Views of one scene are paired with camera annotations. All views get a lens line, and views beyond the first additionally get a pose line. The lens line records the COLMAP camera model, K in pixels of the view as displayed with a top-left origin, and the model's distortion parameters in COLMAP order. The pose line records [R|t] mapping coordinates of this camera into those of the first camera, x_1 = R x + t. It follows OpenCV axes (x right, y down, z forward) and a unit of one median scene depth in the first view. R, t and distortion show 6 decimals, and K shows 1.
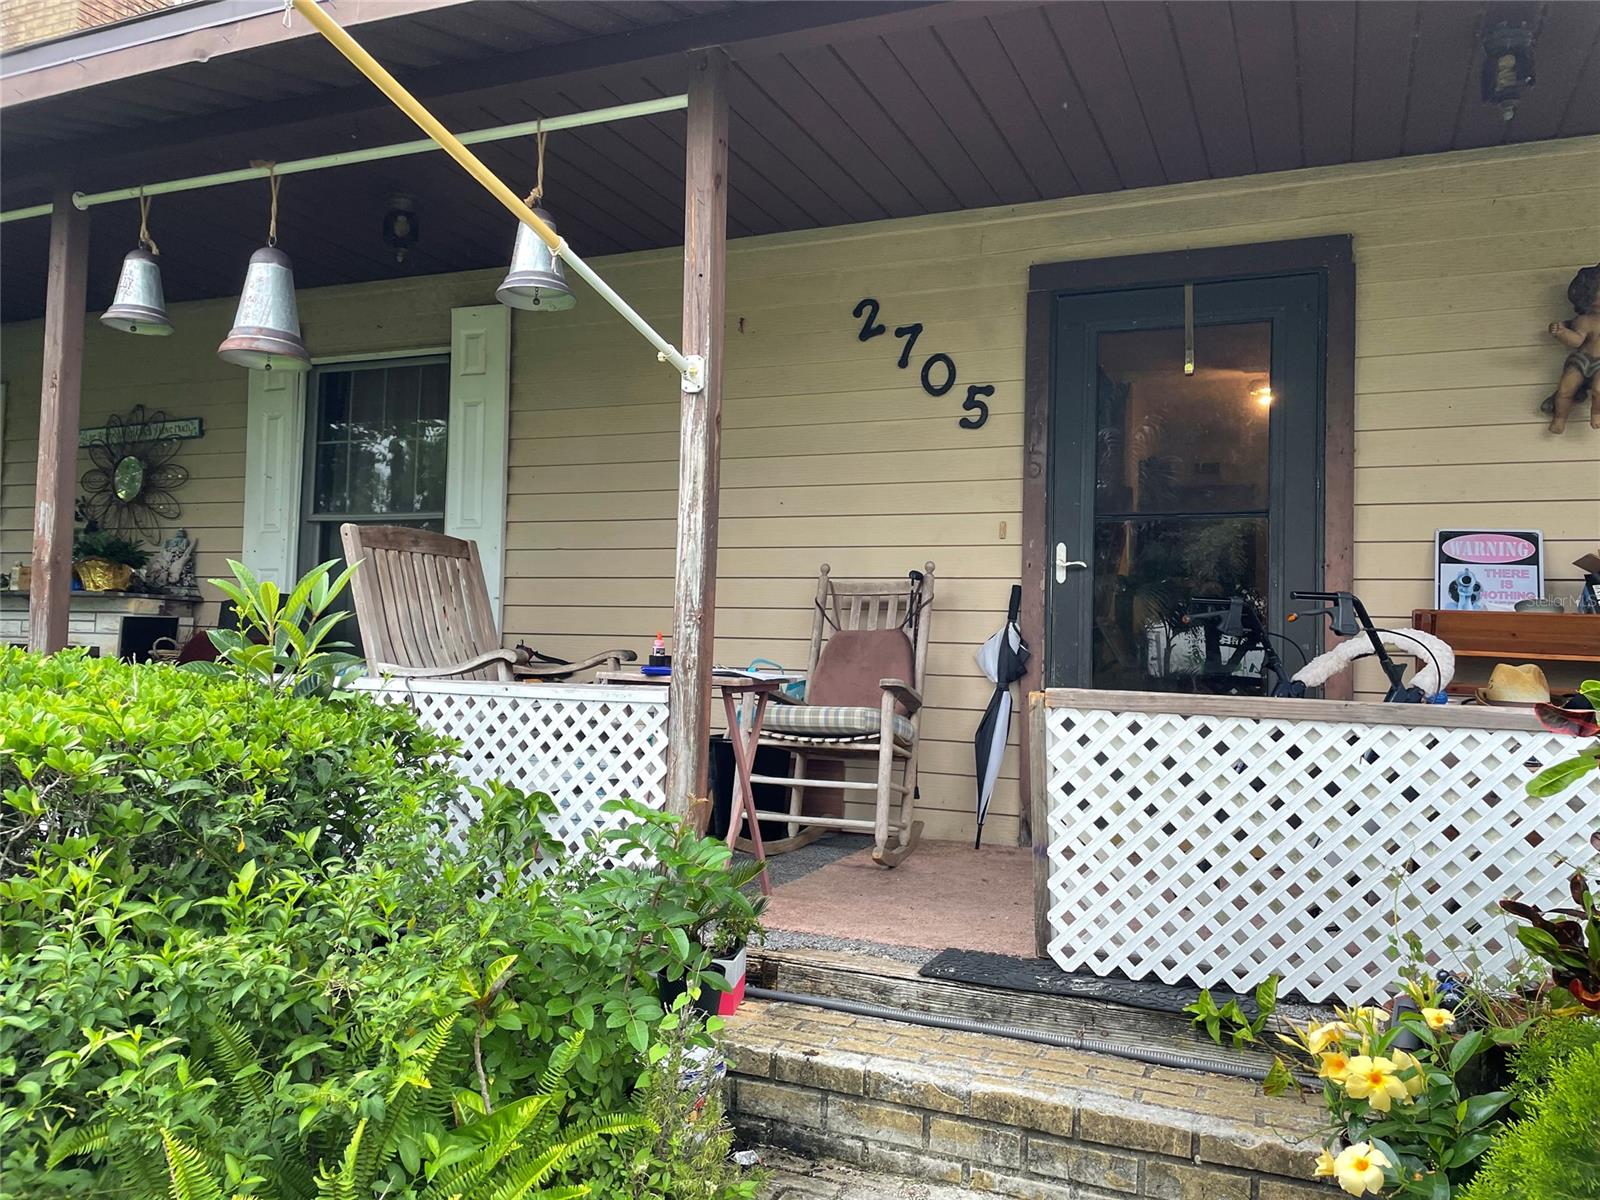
lens RADIAL K [[1211.6, 0, 800.1], [0, 1211.6, 598.9], [0, 0, 1]] dist [0.001954, 0.000107]
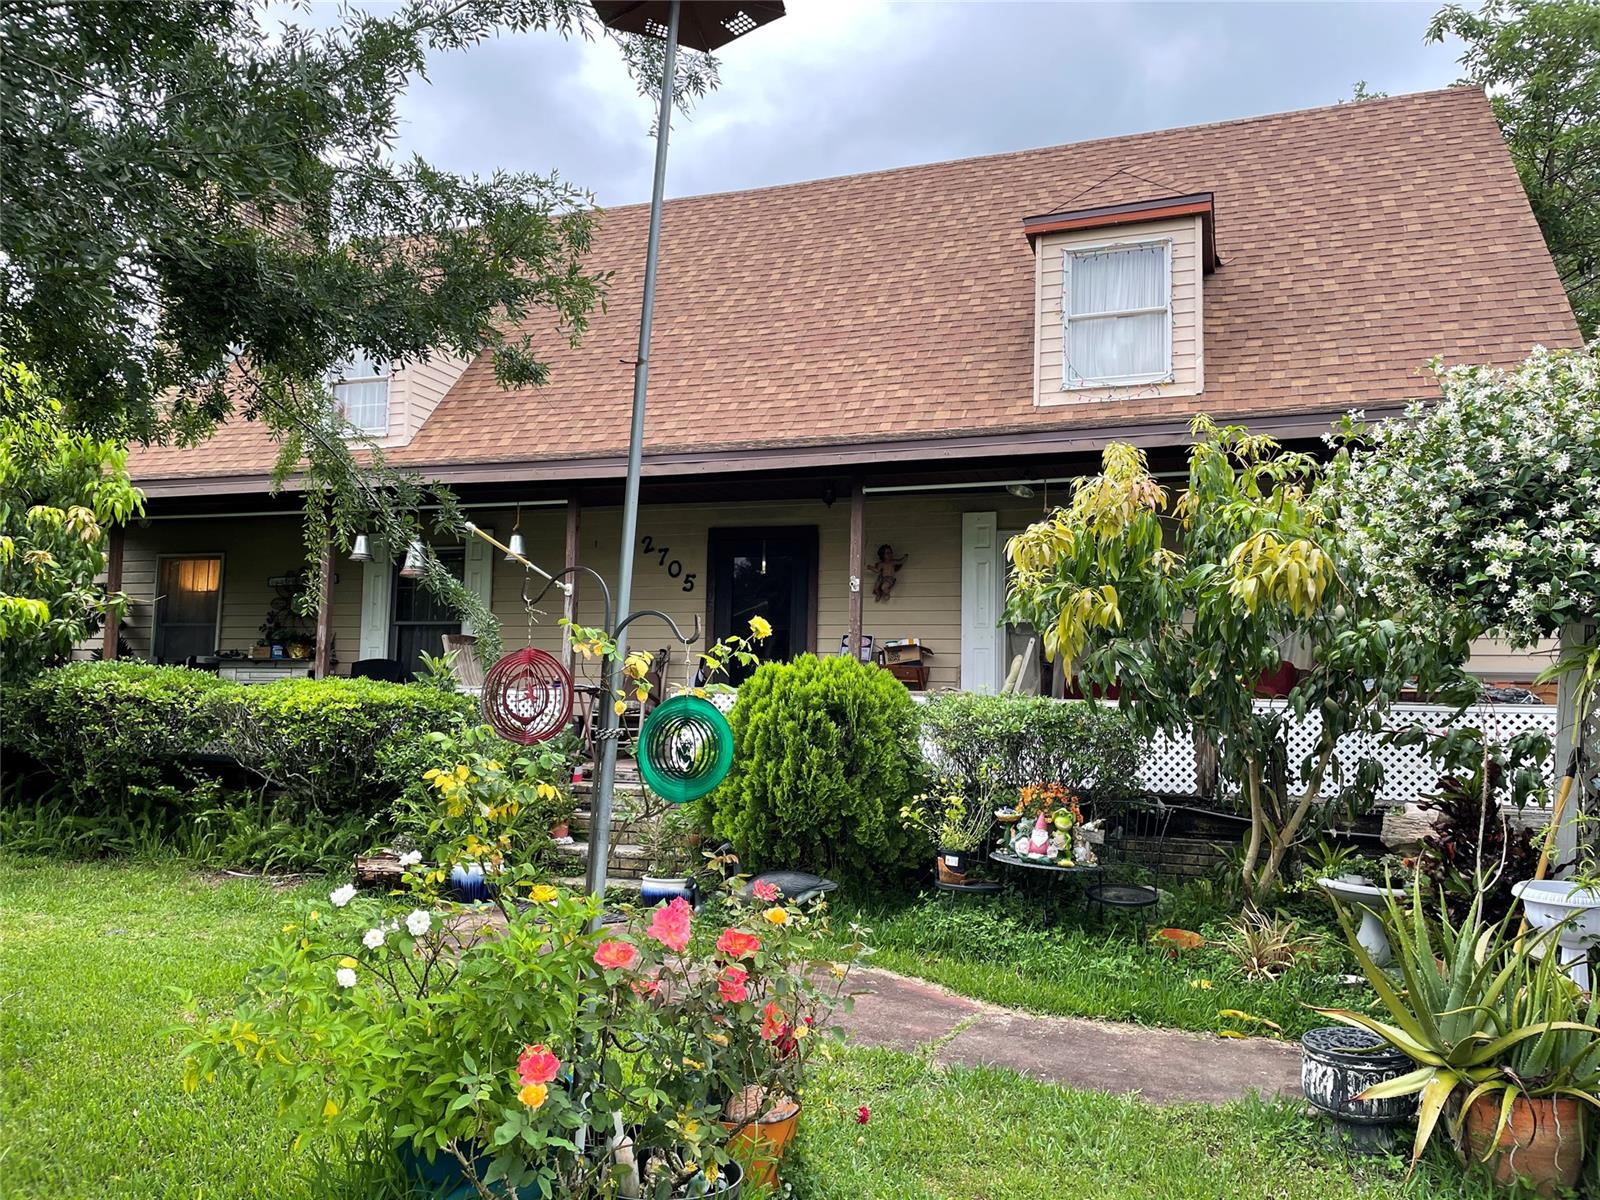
lens RADIAL K [[1211.6, 0, 800.0], [0, 1211.6, 600.5], [0, 0, 1]] dist [0.001954, 0.000107]
pose [[0.997893, -0.003665, 0.064784, 0.214272], [0.006292, 0.999164, -0.040392, -0.020097], [-0.064582, 0.040715, 0.997081, -1.513322]]
